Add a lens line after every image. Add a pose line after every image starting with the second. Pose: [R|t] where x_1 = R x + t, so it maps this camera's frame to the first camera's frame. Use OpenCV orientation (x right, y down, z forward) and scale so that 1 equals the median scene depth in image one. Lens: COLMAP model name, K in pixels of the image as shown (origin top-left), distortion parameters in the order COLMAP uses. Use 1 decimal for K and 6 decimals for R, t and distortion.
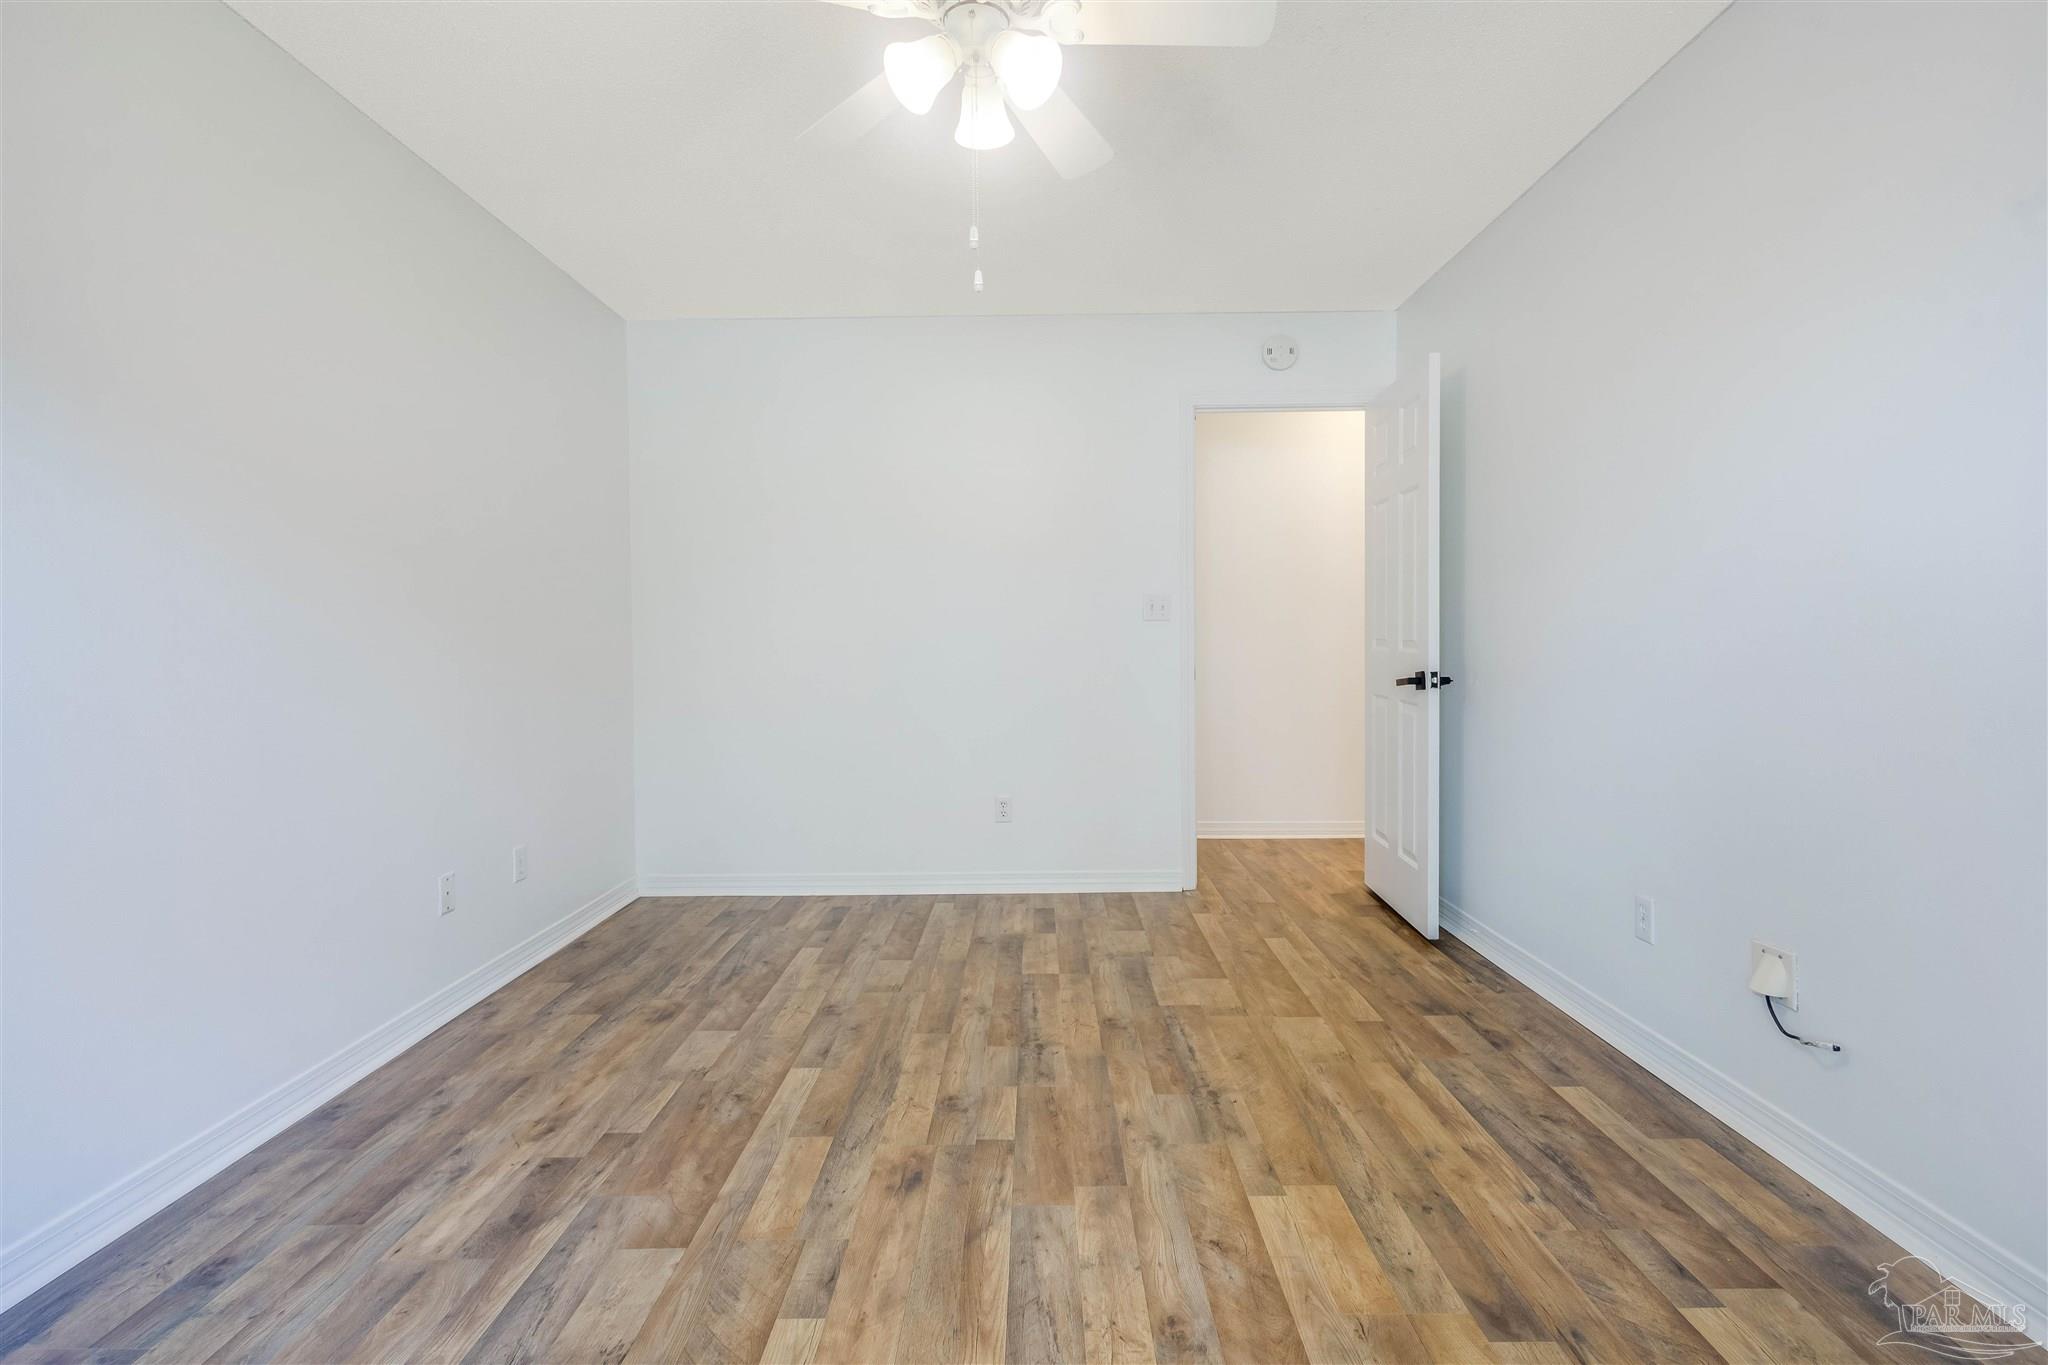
lens RADIAL K [[961.1, 0, 1027.1], [0, 961.1, 668.0], [0, 0, 1]] dist [0.009038, -0.001610]
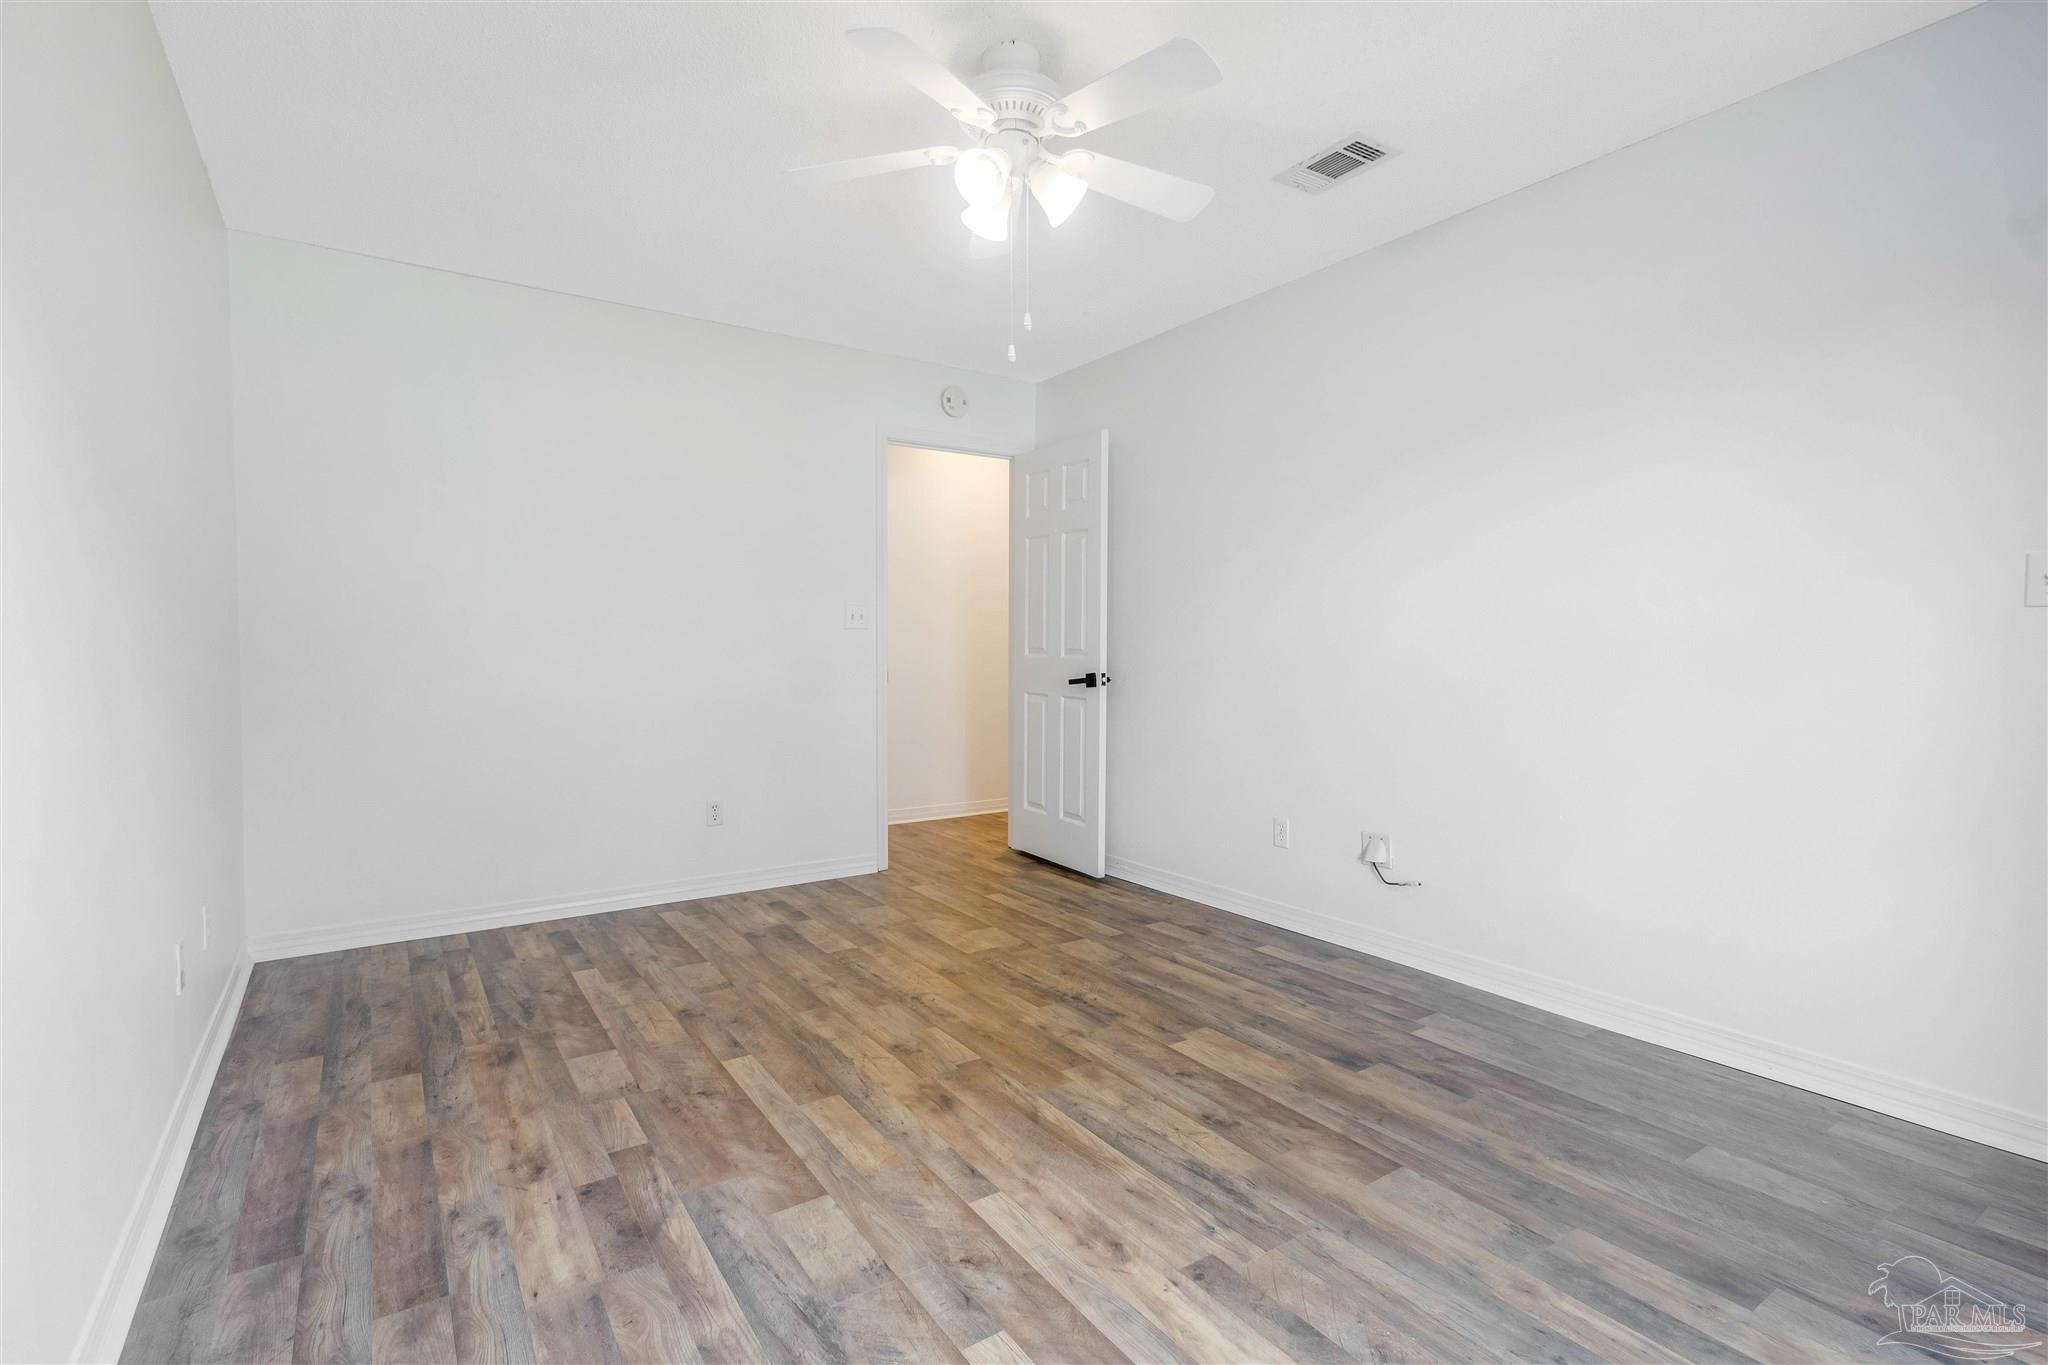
lens RADIAL K [[961.1, 0, 1019.1], [0, 961.1, 685.4], [0, 0, 1]] dist [0.009038, -0.001610]
pose [[0.824055, -0.011578, 0.566392, -0.566869], [0.006207, 0.999916, 0.011409, 0.006724], [-0.566476, -0.005885, 0.824057, -0.018459]]
